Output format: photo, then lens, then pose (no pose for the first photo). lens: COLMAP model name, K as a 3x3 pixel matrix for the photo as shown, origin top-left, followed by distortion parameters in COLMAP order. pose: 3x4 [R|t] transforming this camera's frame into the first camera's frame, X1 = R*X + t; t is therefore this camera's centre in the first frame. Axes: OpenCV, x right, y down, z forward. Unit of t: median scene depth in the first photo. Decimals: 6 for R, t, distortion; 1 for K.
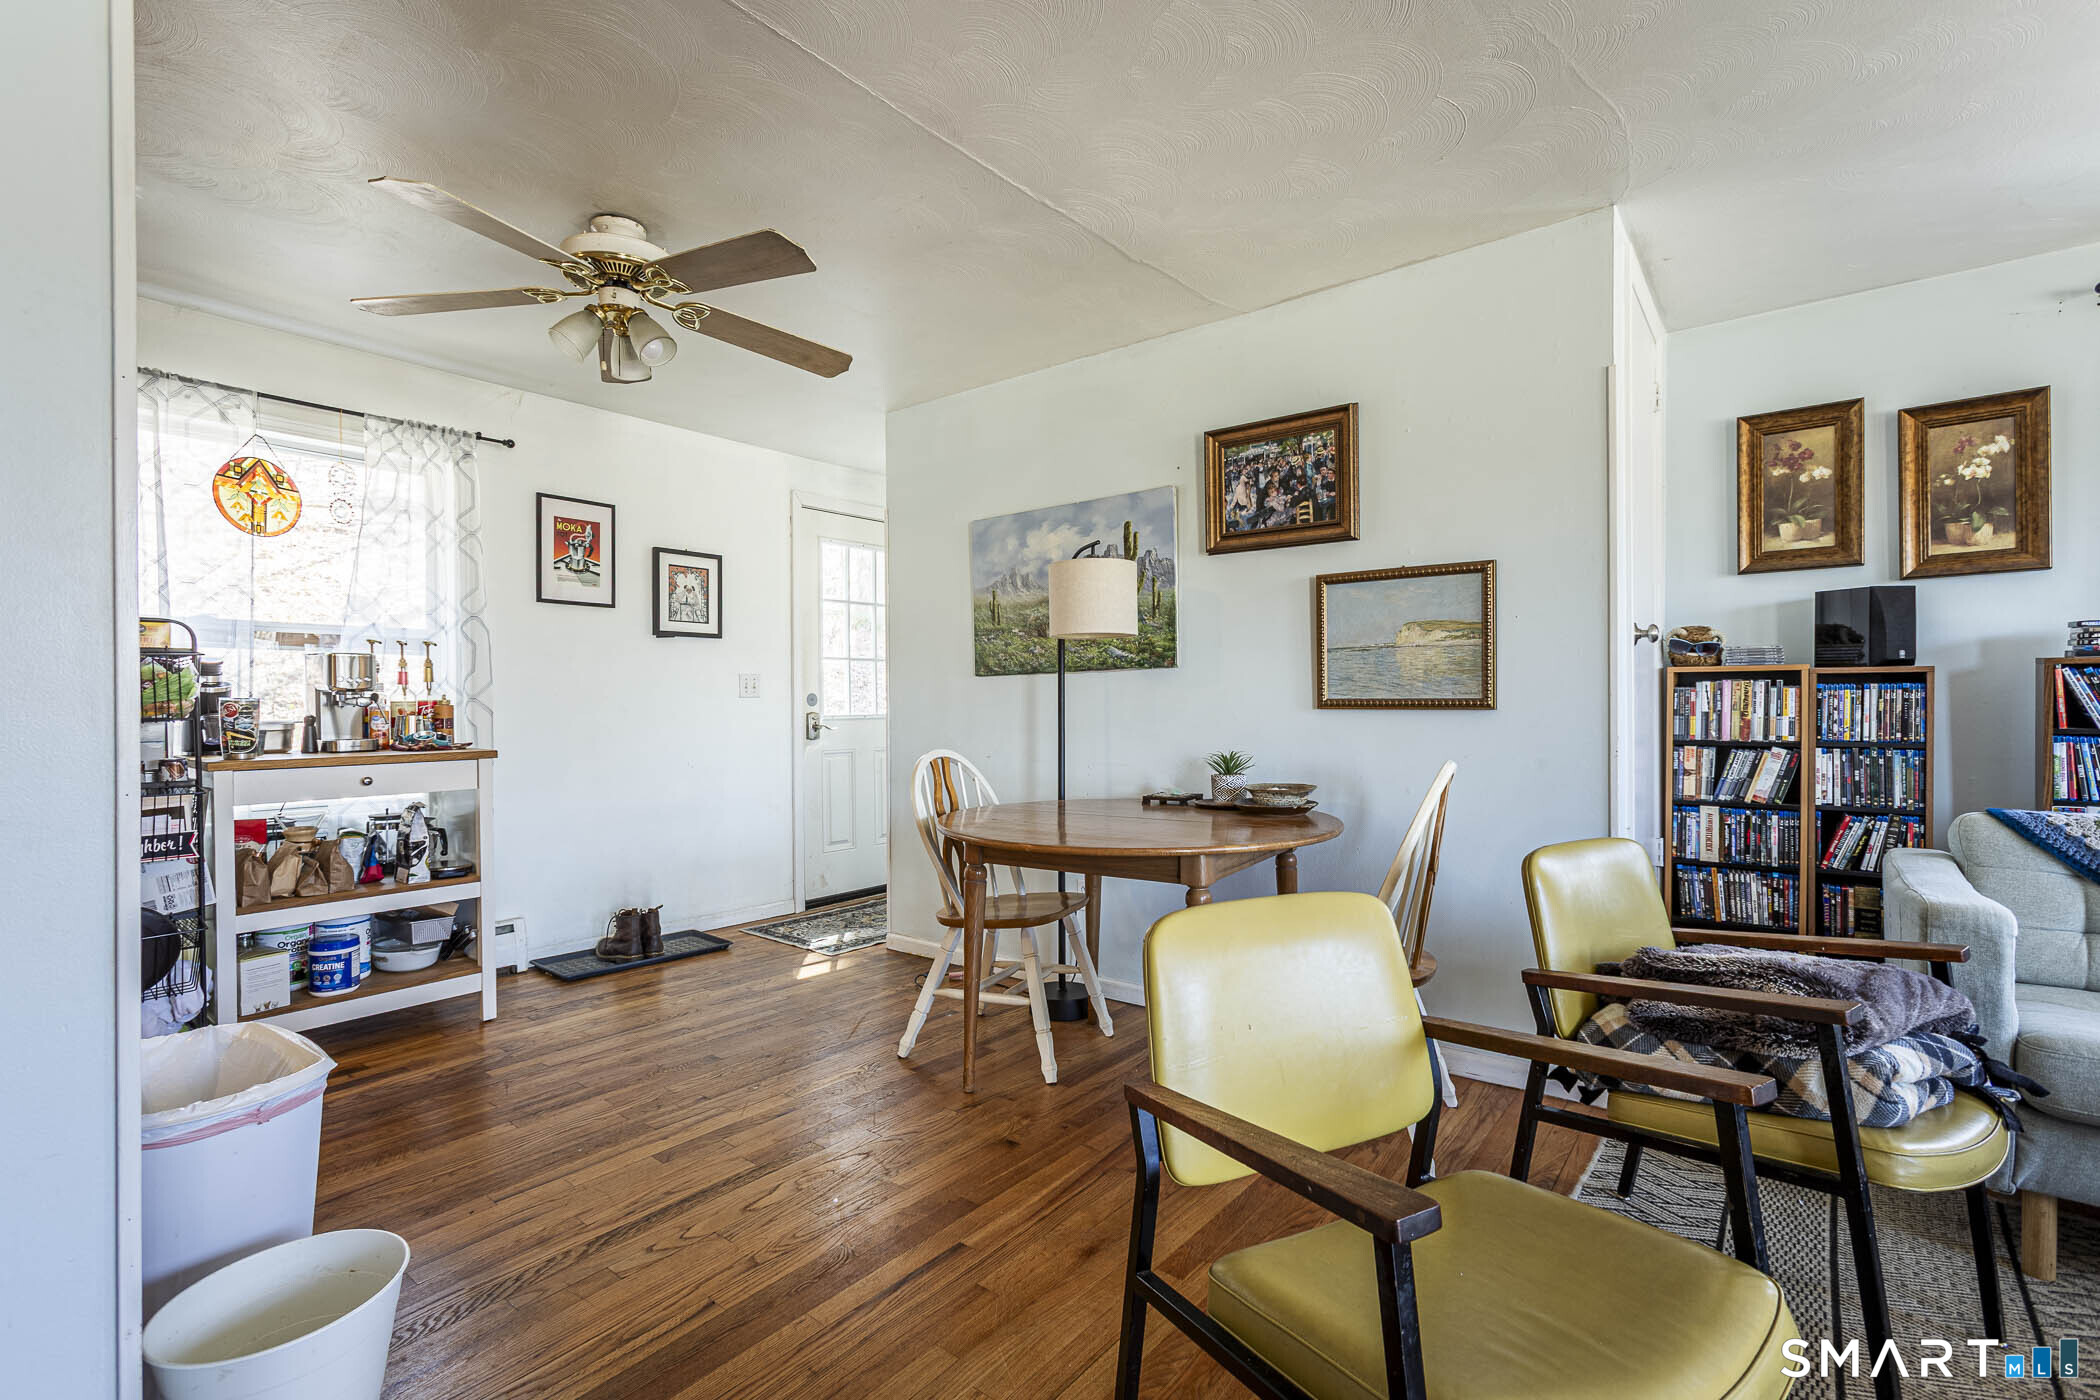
lens RADIAL K [[954.1, 0, 1003.1], [0, 954.1, 708.8], [0, 0, 1]] dist [-0.024263, 0.020914]
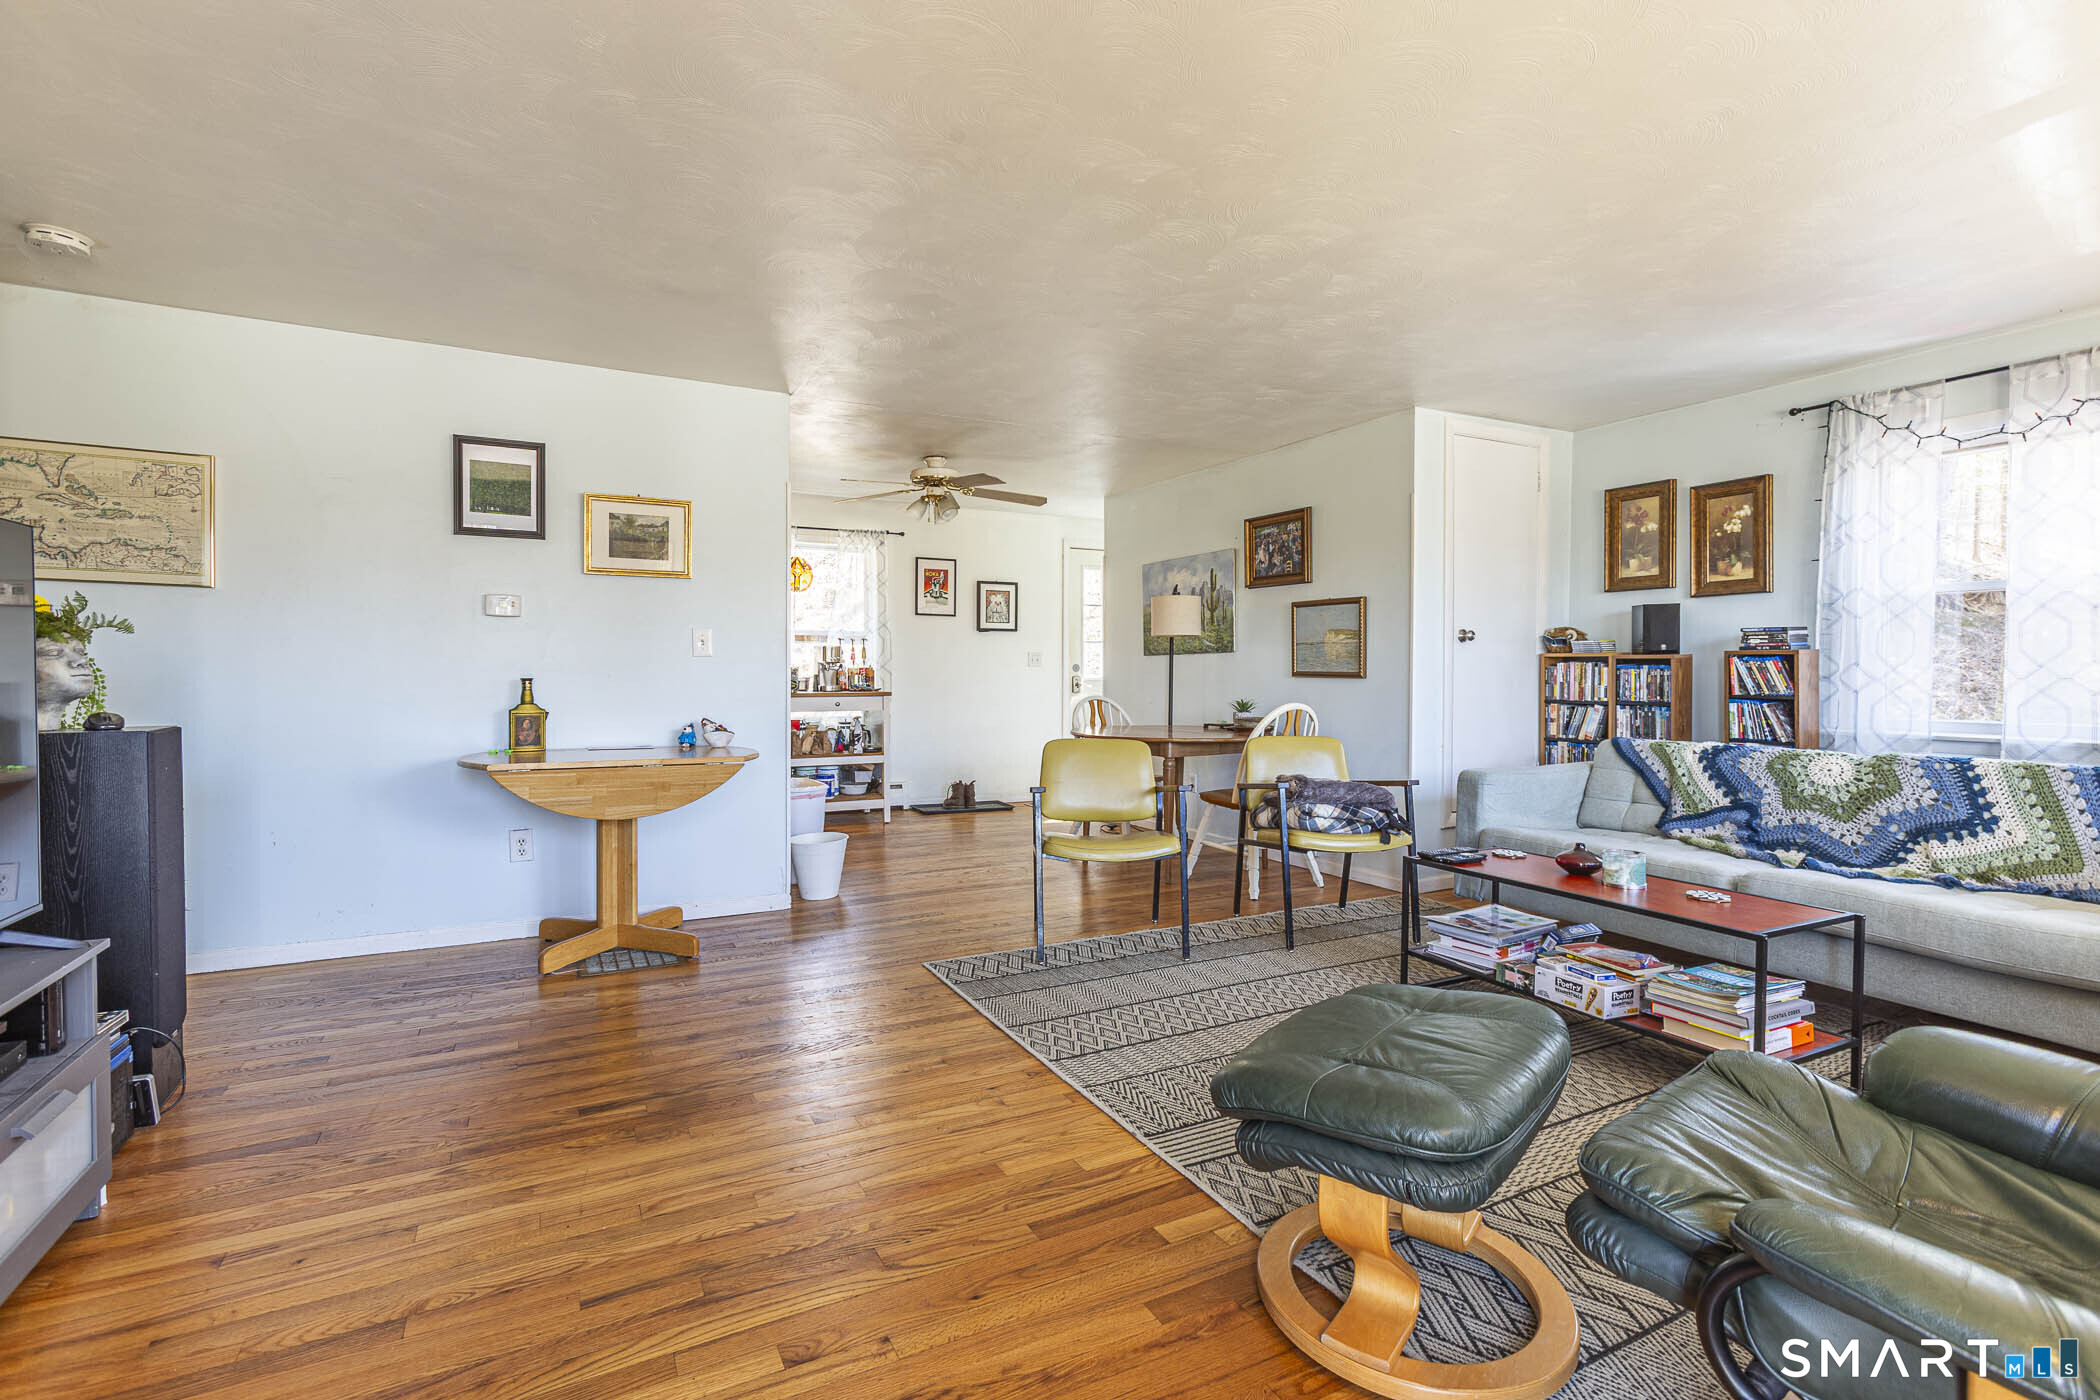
lens RADIAL K [[975.4, 0, 1060.6], [0, 975.4, 685.1], [0, 0, 1]] dist [-0.020232, 0.015825]
pose [[0.934220, 0.015150, -0.356376, 0.552098], [-0.010645, 0.999837, 0.014600, -0.006279], [0.356539, -0.009846, 0.934229, -0.829833]]
